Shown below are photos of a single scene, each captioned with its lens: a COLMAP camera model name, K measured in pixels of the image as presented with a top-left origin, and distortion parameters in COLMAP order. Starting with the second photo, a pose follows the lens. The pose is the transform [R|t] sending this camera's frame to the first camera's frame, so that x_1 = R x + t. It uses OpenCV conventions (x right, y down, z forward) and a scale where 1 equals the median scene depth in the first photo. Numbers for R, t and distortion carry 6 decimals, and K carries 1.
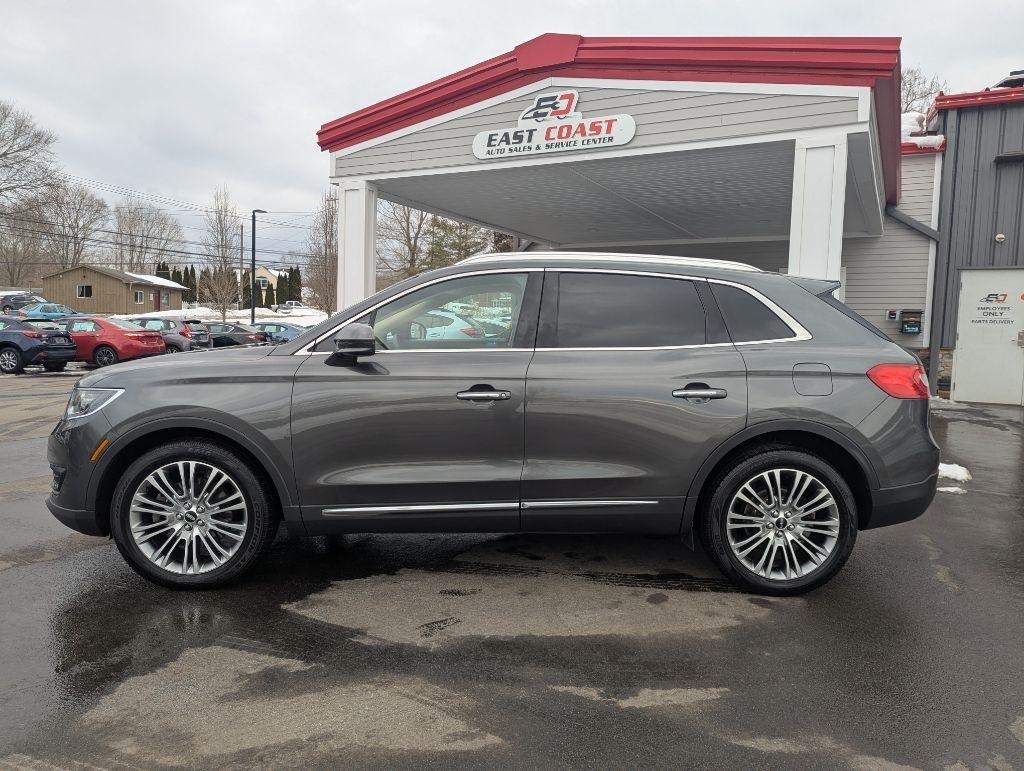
lens RADIAL K [[720.2, 0, 509.8], [0, 720.2, 381.6], [0, 0, 1]] dist [0.046413, -0.036580]
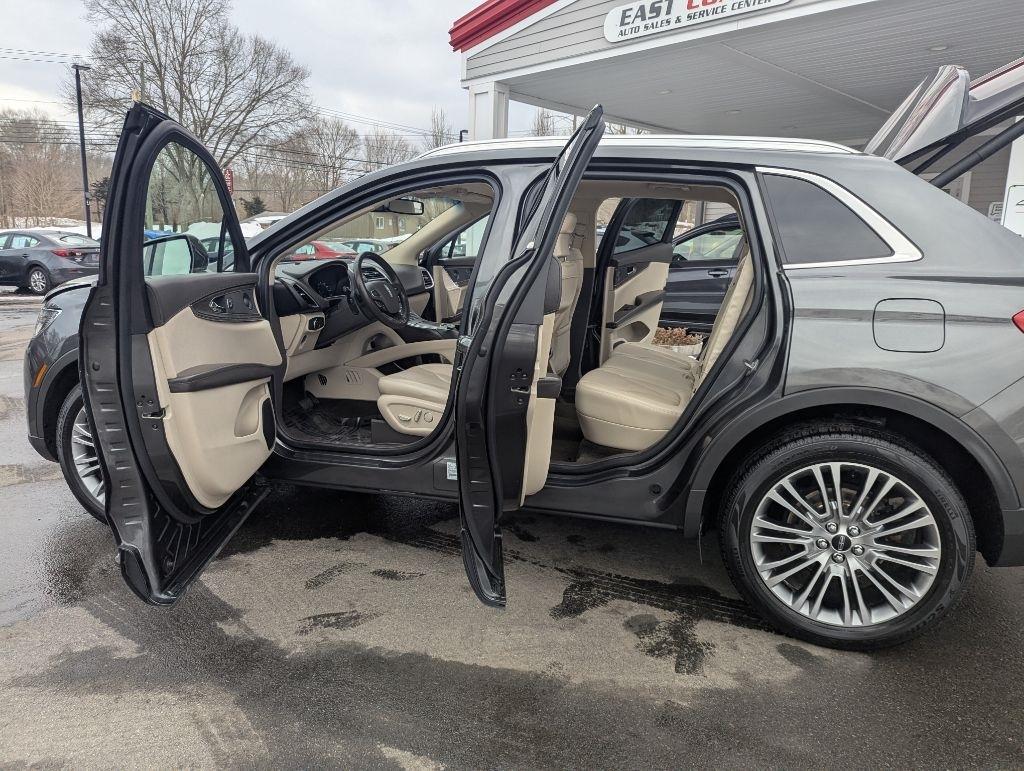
lens RADIAL K [[720.2, 0, 496.1], [0, 720.2, 377.2], [0, 0, 1]] dist [0.046413, -0.036580]
pose [[0.948171, 0.057190, -0.312571, 0.137924], [-0.025275, 0.994128, 0.105220, -0.007948], [0.316753, -0.091866, 0.944049, 0.146071]]
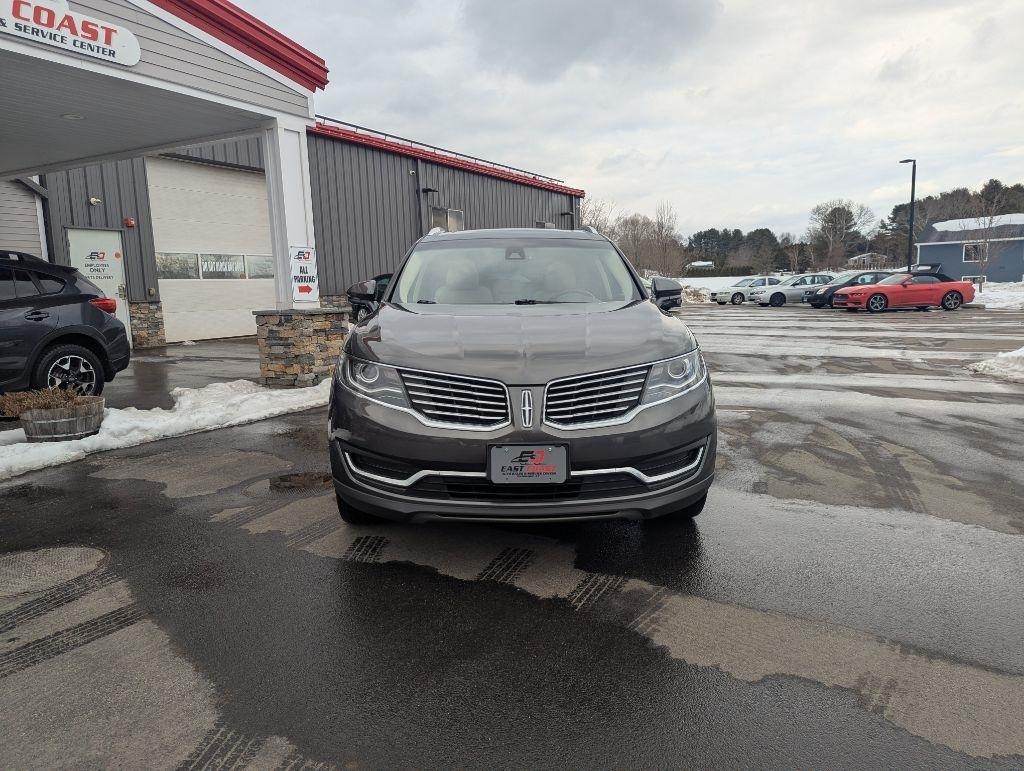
lens RADIAL K [[720.2, 0, 511.6], [0, 720.2, 385.2], [0, 0, 1]] dist [0.046413, -0.036580]
pose [[-0.001603, -0.161016, 0.986950, -0.768447], [0.097492, 0.982225, 0.160404, -0.062114], [-0.995235, 0.096477, 0.014124, 0.617197]]
